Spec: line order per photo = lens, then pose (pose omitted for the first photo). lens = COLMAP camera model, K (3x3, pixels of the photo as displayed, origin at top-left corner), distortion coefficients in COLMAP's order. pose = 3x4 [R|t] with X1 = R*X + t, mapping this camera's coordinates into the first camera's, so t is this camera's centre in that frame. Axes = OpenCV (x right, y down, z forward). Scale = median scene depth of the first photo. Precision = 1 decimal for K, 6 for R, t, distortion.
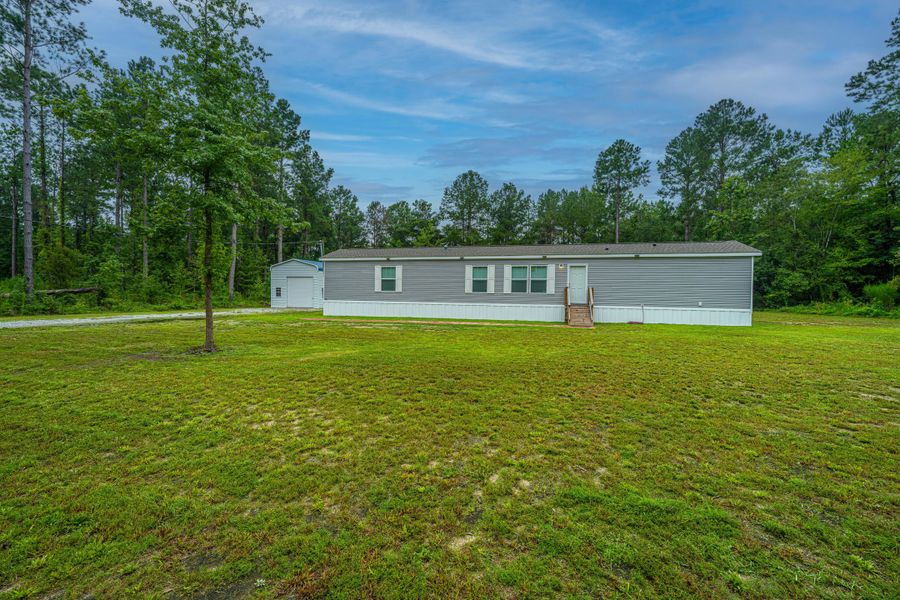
lens RADIAL K [[355.4, 0, 450.3], [0, 355.4, 297.1], [0, 0, 1]] dist [-0.002685, 0.000148]
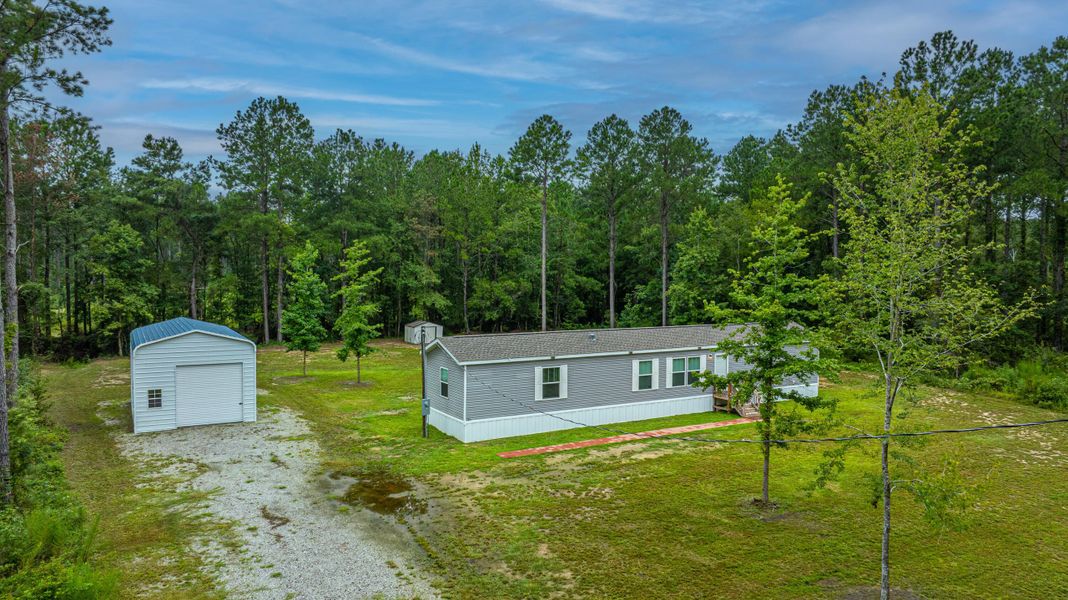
lens RADIAL K [[749.8, 0, 537.2], [0, 749.8, 300.2], [0, 0, 1]] dist [-0.034283, 0.038402]
pose [[0.705507, -0.039170, 0.707620, -0.994952], [0.009867, 0.998918, 0.045457, -0.226339], [-0.708634, -0.025088, 0.705130, -0.092266]]
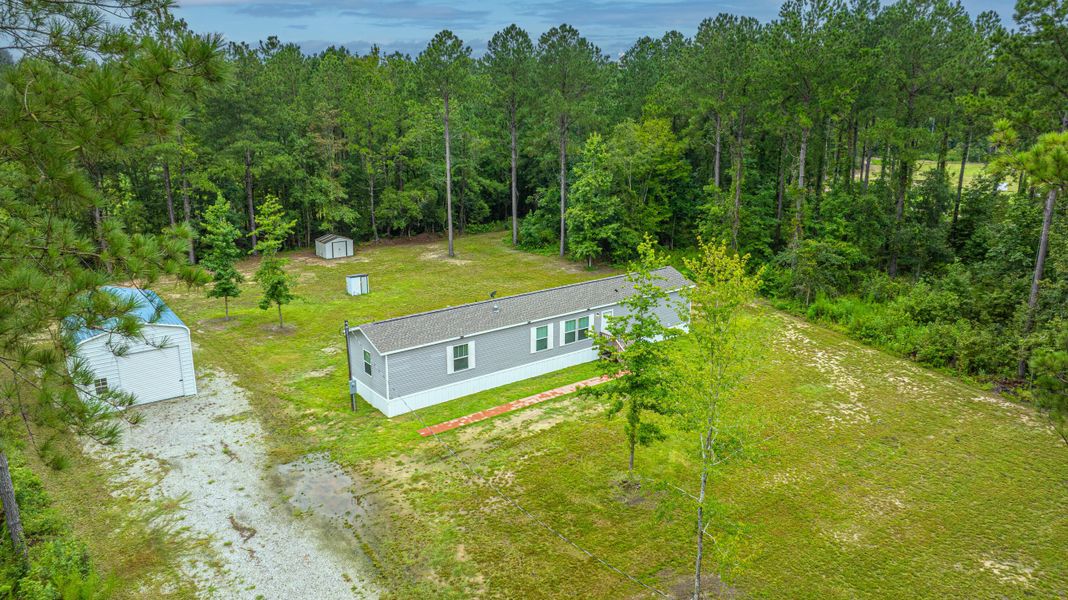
lens RADIAL K [[749.8, 0, 535.5], [0, 749.8, 300.7], [0, 0, 1]] dist [-0.034283, 0.038402]
pose [[0.612131, -0.217795, 0.760172, -1.087591], [0.013283, 0.964019, 0.265502, -0.511127], [-0.790645, -0.152425, 0.592999, -0.186370]]
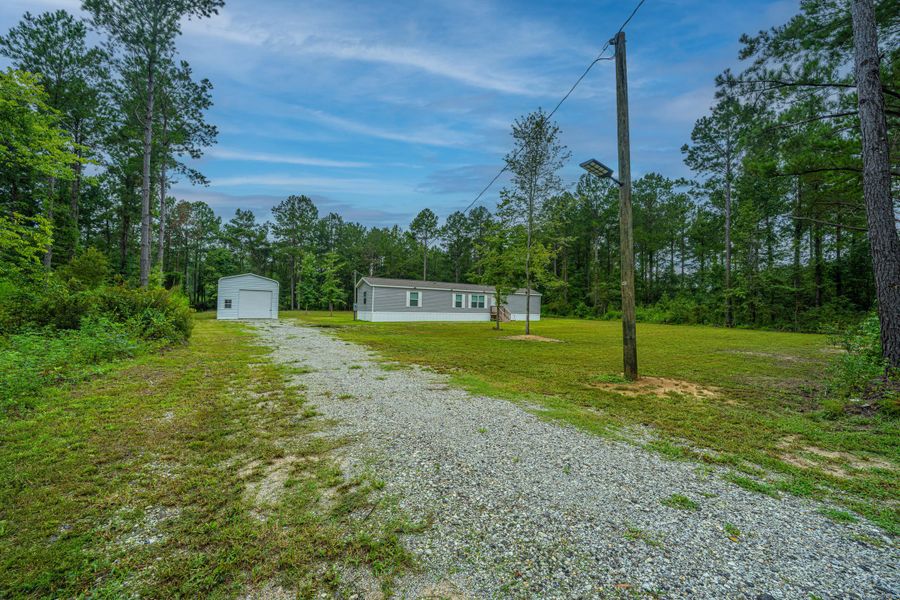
lens RADIAL K [[355.4, 0, 452.1], [0, 355.4, 301.2], [0, 0, 1]] dist [-0.002685, 0.000148]
pose [[0.668863, 0.019036, 0.743141, -0.979732], [-0.006456, 0.999783, -0.019799, -0.006948], [-0.743357, 0.008445, 0.668841, -0.207215]]
